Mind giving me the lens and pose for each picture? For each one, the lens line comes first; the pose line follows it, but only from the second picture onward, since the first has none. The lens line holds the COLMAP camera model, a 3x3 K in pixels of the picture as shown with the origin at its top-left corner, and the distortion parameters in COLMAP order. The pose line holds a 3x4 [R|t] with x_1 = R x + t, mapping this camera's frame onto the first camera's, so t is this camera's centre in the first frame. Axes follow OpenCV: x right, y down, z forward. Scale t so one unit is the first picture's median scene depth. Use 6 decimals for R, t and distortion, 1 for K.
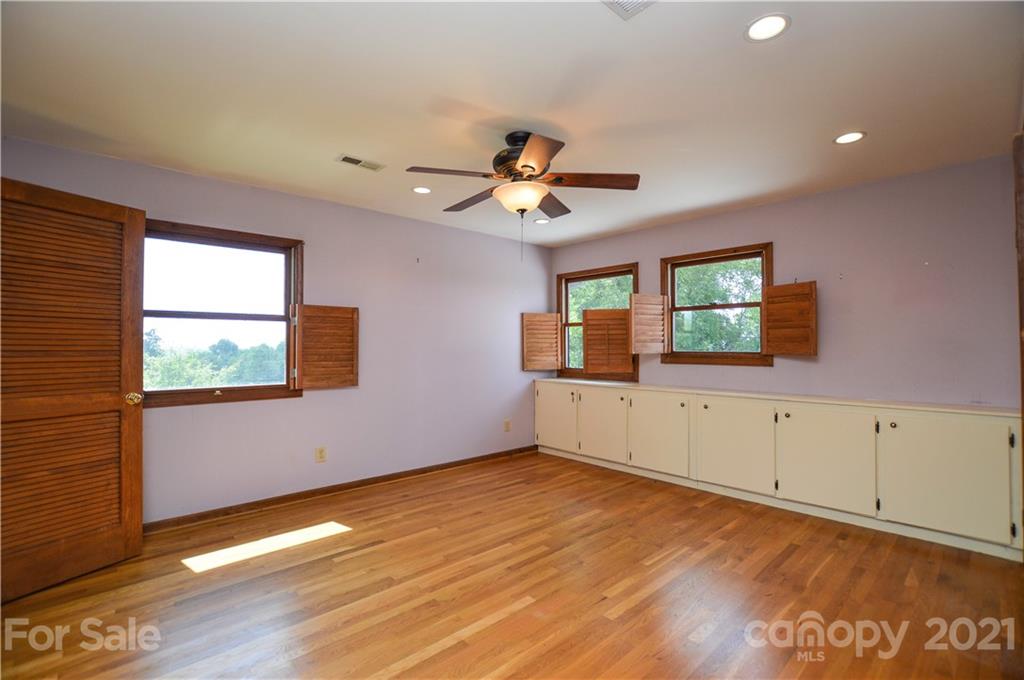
lens RADIAL K [[453.5, 0, 510.0], [0, 453.5, 337.8], [0, 0, 1]] dist [-0.024434, 0.000673]
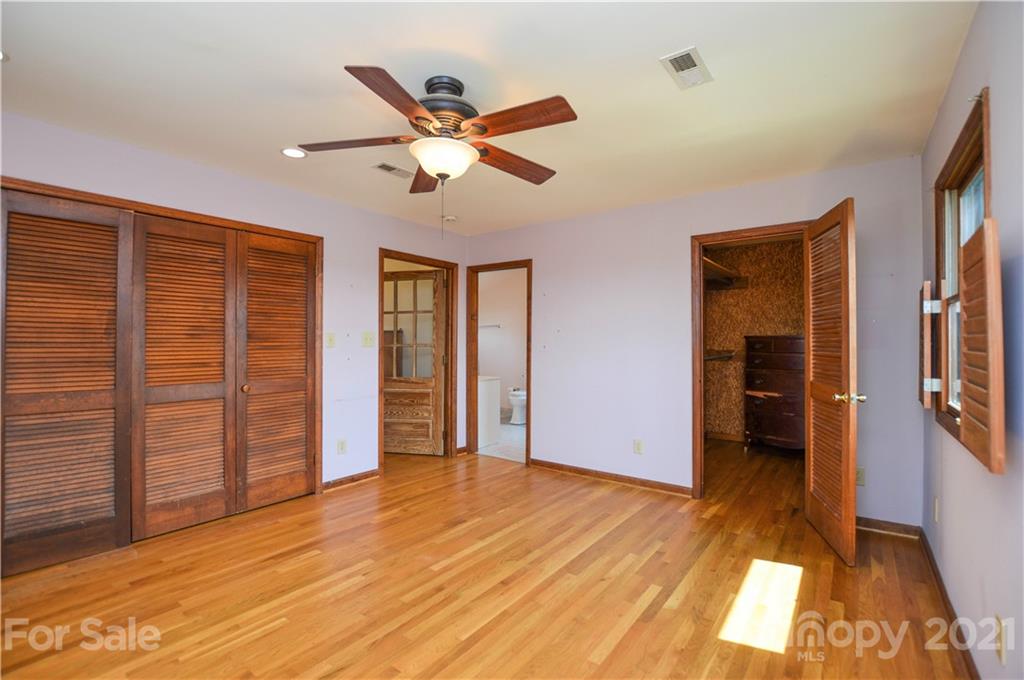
lens RADIAL K [[453.5, 0, 510.0], [0, 453.5, 337.8], [0, 0, 1]] dist [-0.024434, 0.000673]
pose [[-0.982786, -0.002631, -0.184729, 0.058871], [0.000977, 0.999811, -0.019433, 0.025207], [0.184746, -0.019279, -0.982597, 1.866757]]
